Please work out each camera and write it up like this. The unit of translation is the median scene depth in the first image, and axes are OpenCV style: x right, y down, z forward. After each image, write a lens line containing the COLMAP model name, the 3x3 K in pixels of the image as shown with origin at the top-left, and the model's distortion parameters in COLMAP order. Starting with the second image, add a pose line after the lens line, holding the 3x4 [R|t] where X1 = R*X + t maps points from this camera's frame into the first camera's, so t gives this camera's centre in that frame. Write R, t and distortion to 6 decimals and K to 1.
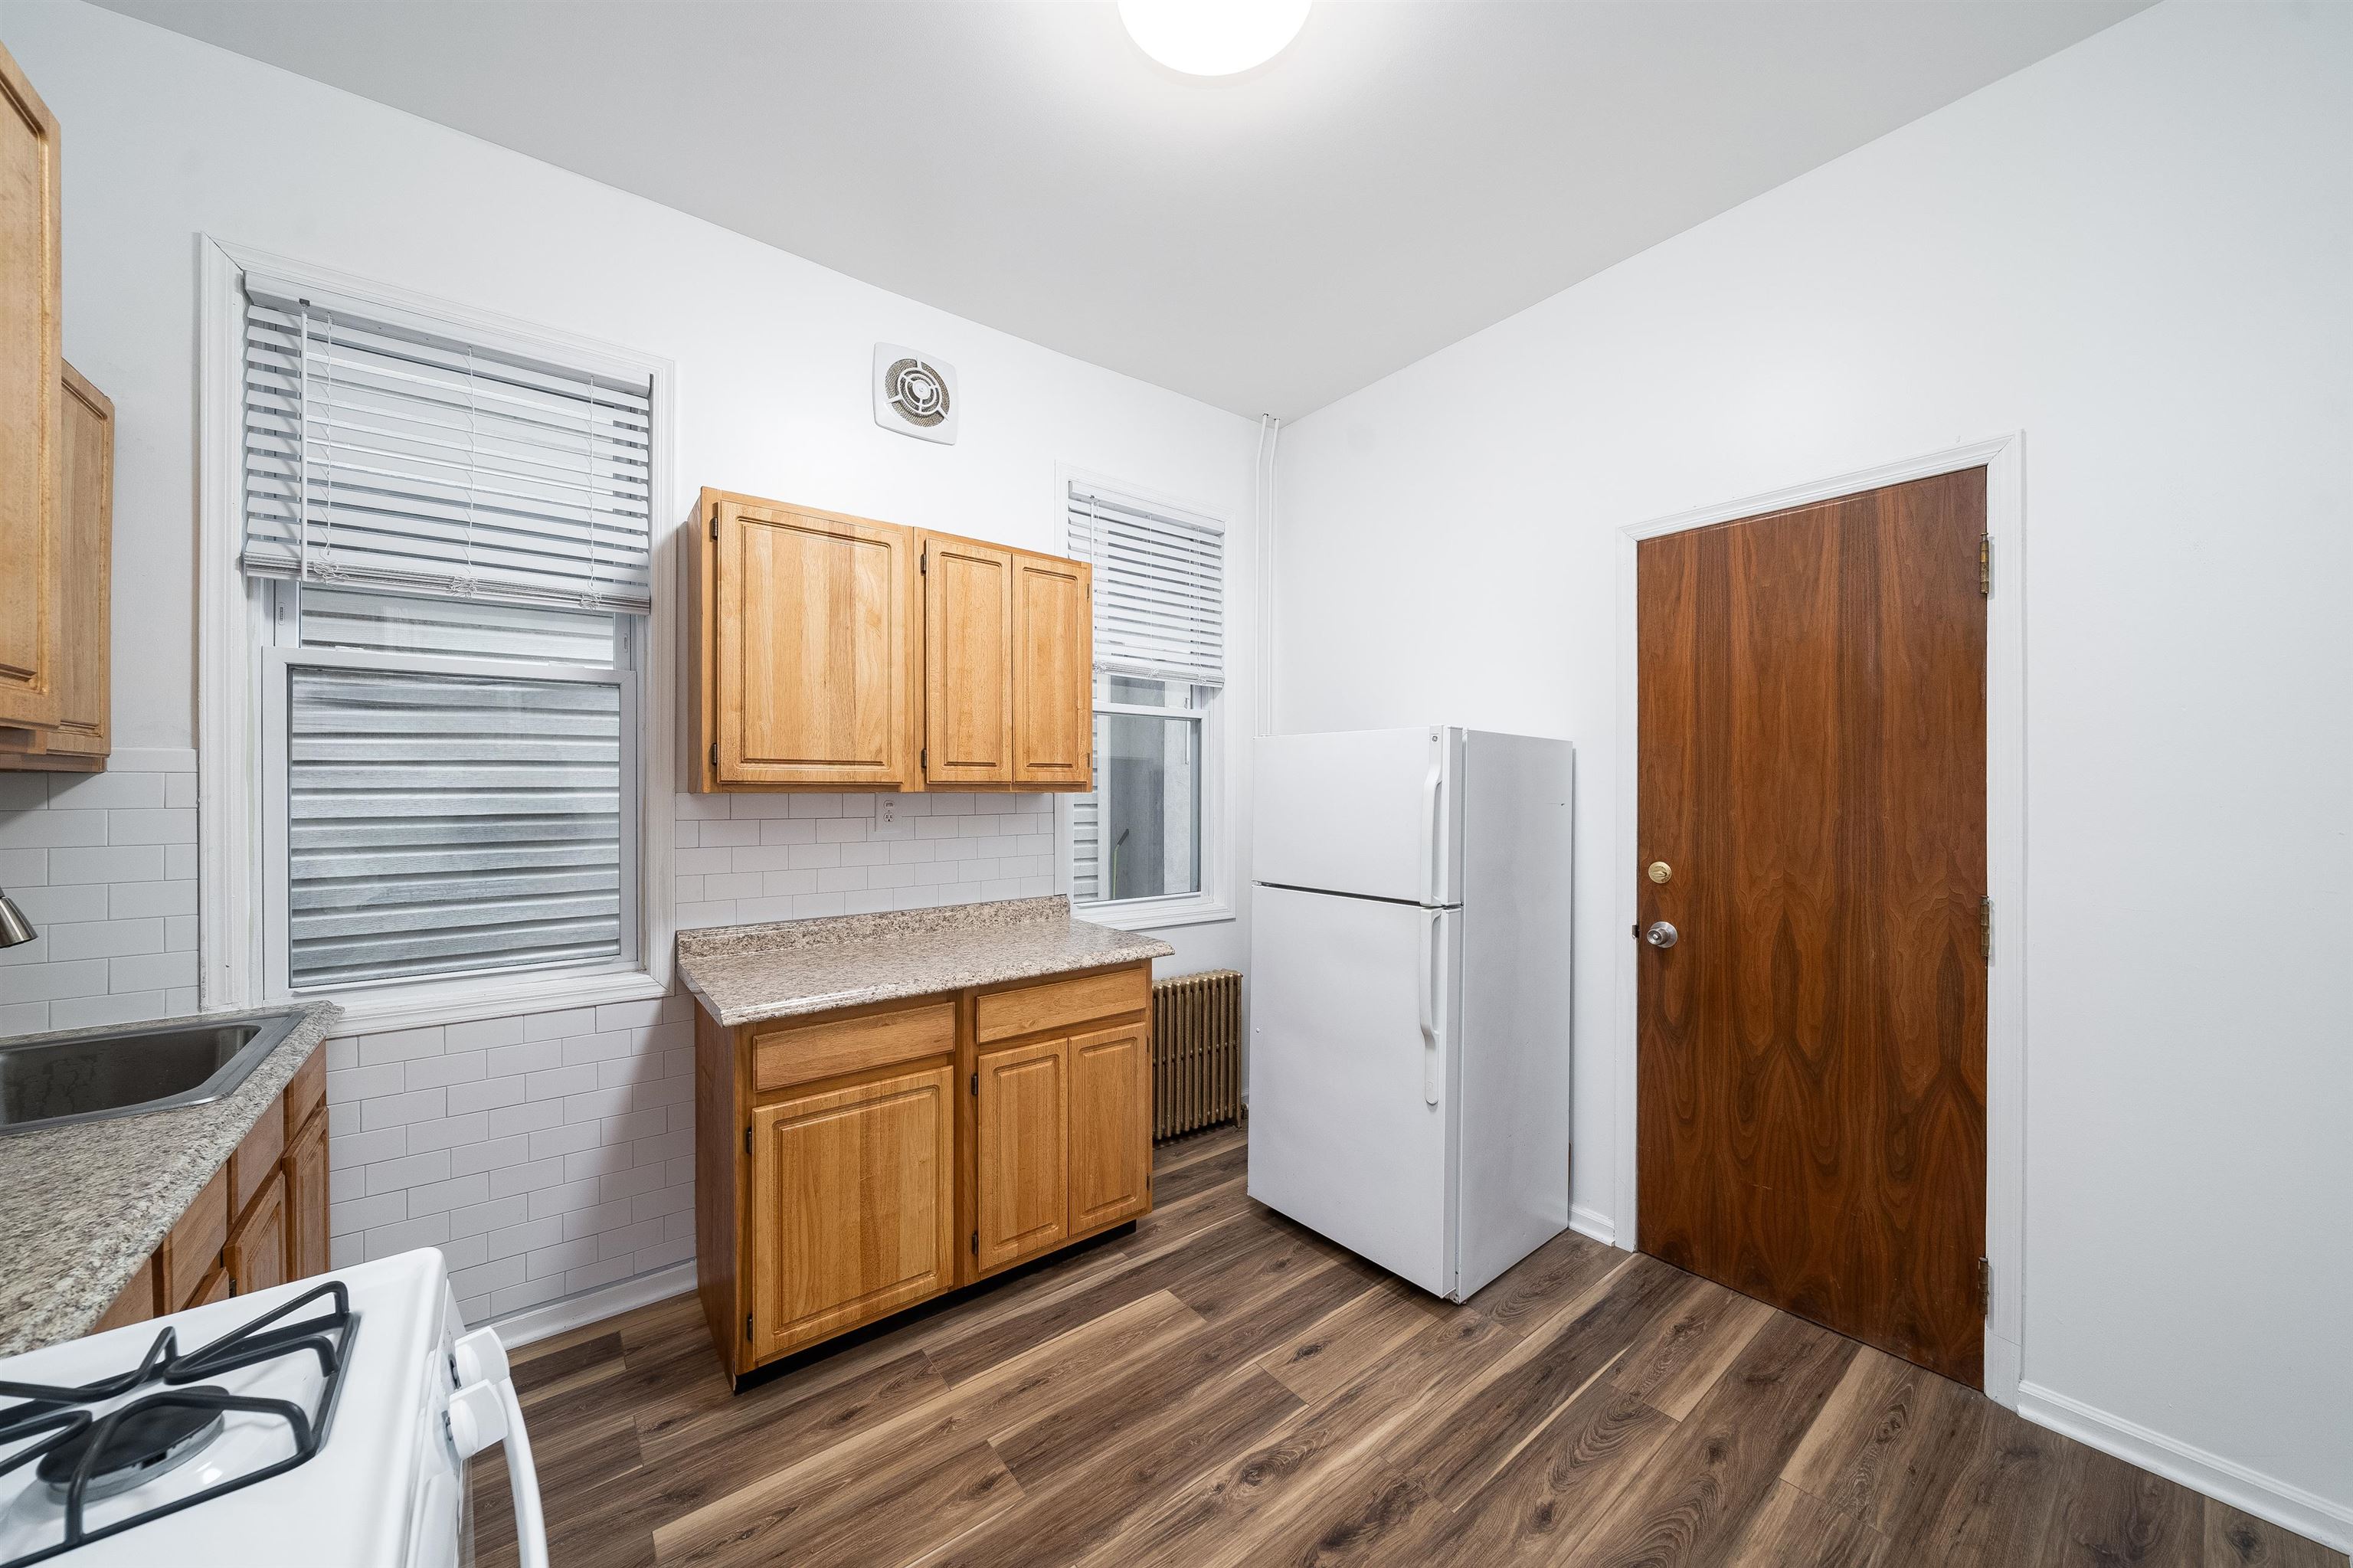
lens RADIAL K [[833.9, 0, 1168.2], [0, 833.9, 790.3], [0, 0, 1]] dist [-0.000828, -0.000033]
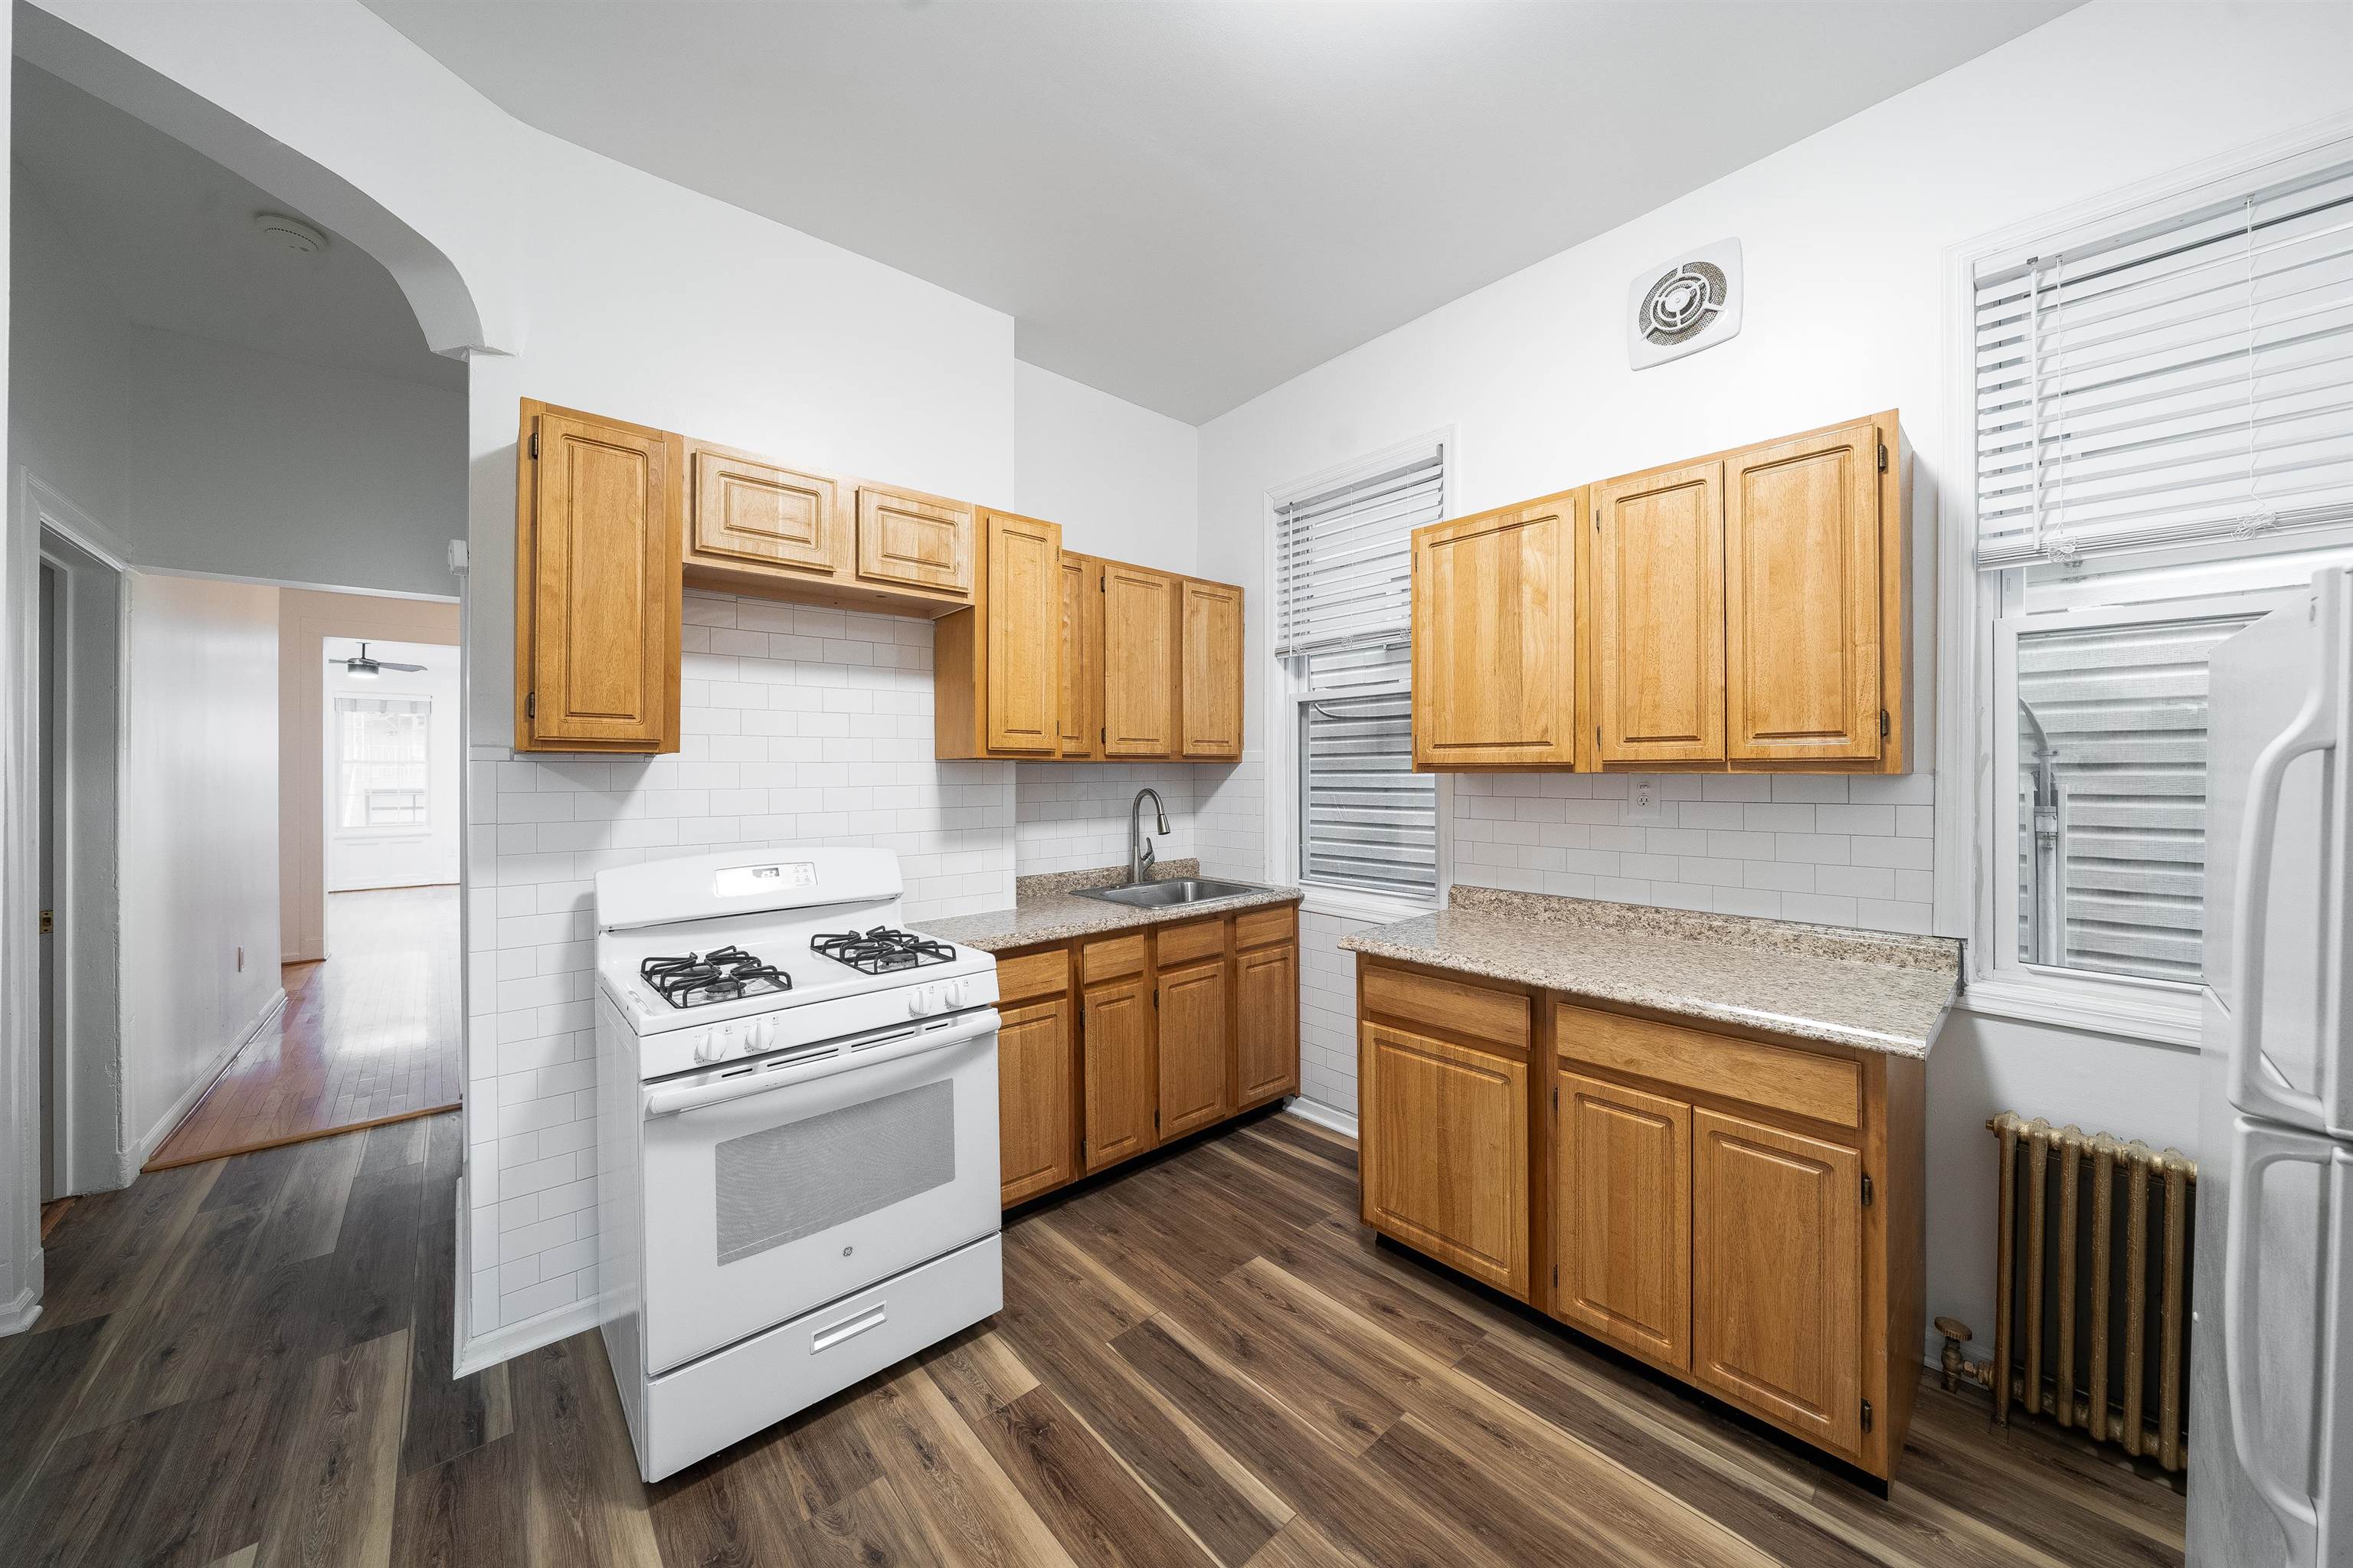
lens RADIAL K [[806.1, 0, 1183.4], [0, 806.1, 772.9], [0, 0, 1]] dist [0.000247, -0.000090]
pose [[0.074158, 0.001978, -0.997245, 0.598847], [0.002653, 0.999994, 0.002181, -0.000763], [0.997243, -0.002808, 0.074152, 0.533598]]
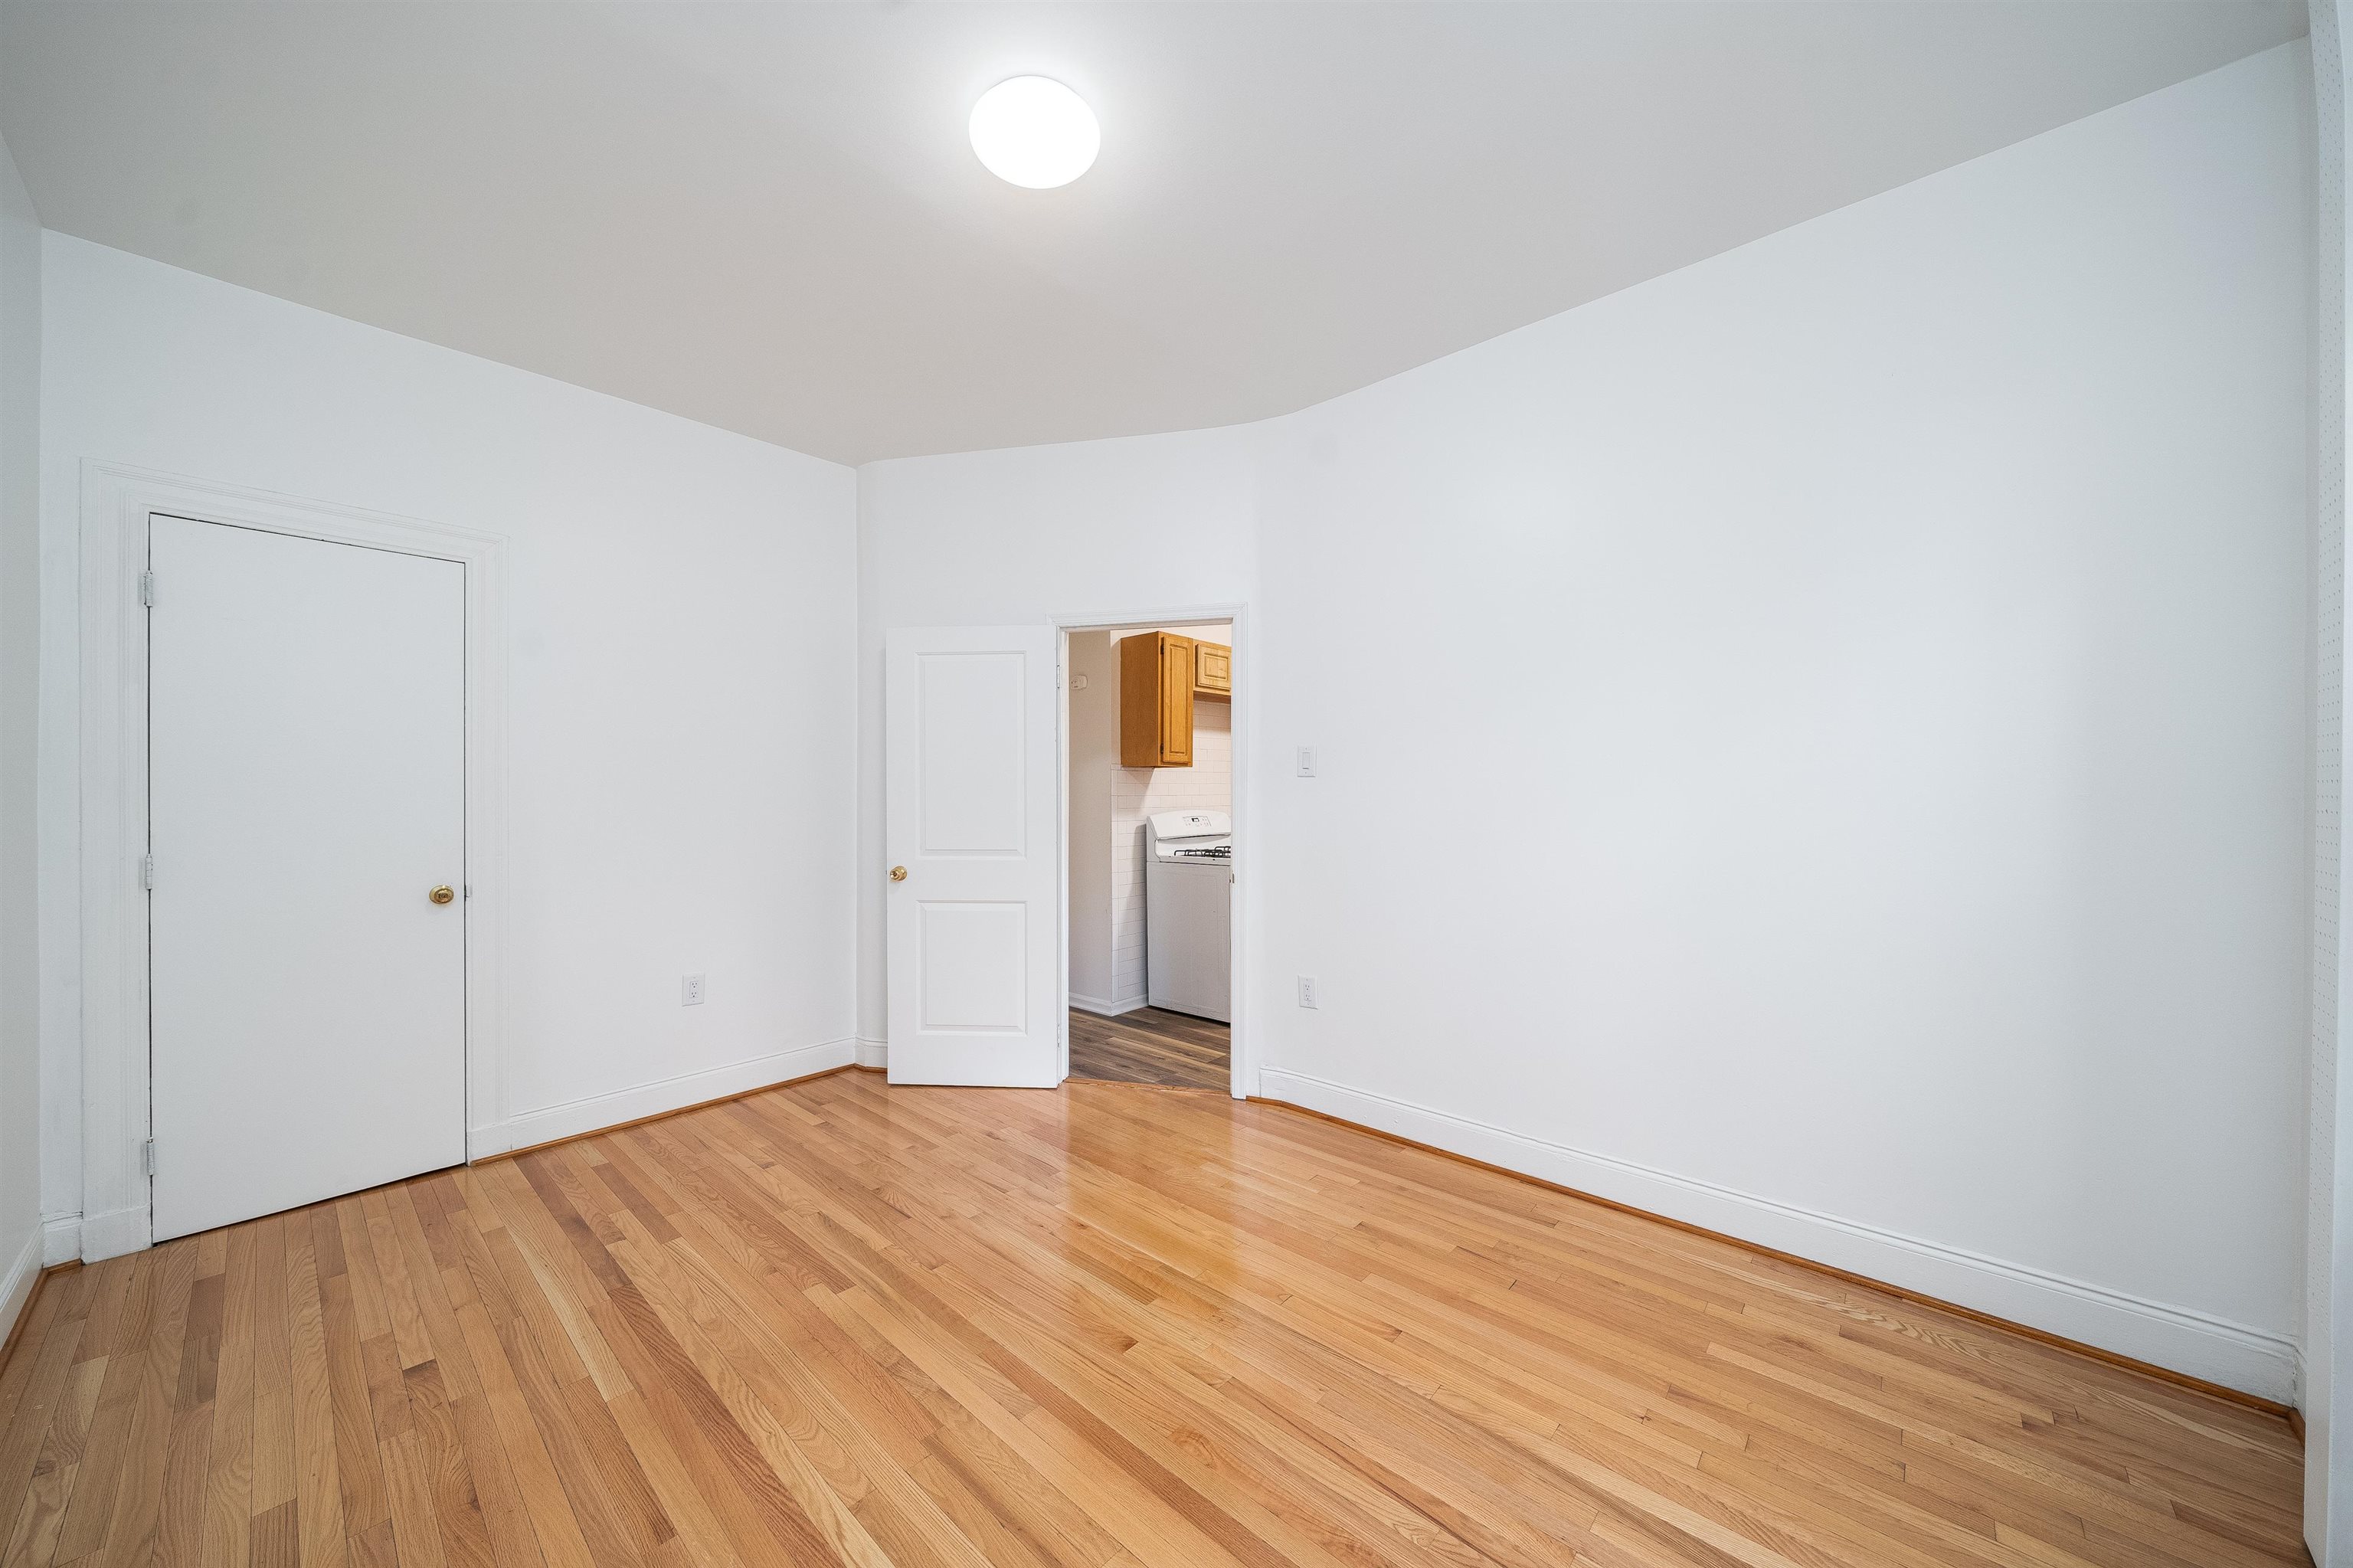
lens RADIAL K [[811.0, 0, 1169.2], [0, 811.0, 787.6], [0, 0, 1]] dist [-0.002606, -0.000130]
pose [[0.177549, -0.004775, -0.984100, 1.805584], [0.000221, 0.999988, -0.004812, 0.042796], [0.984112, 0.000637, 0.177548, -0.384903]]
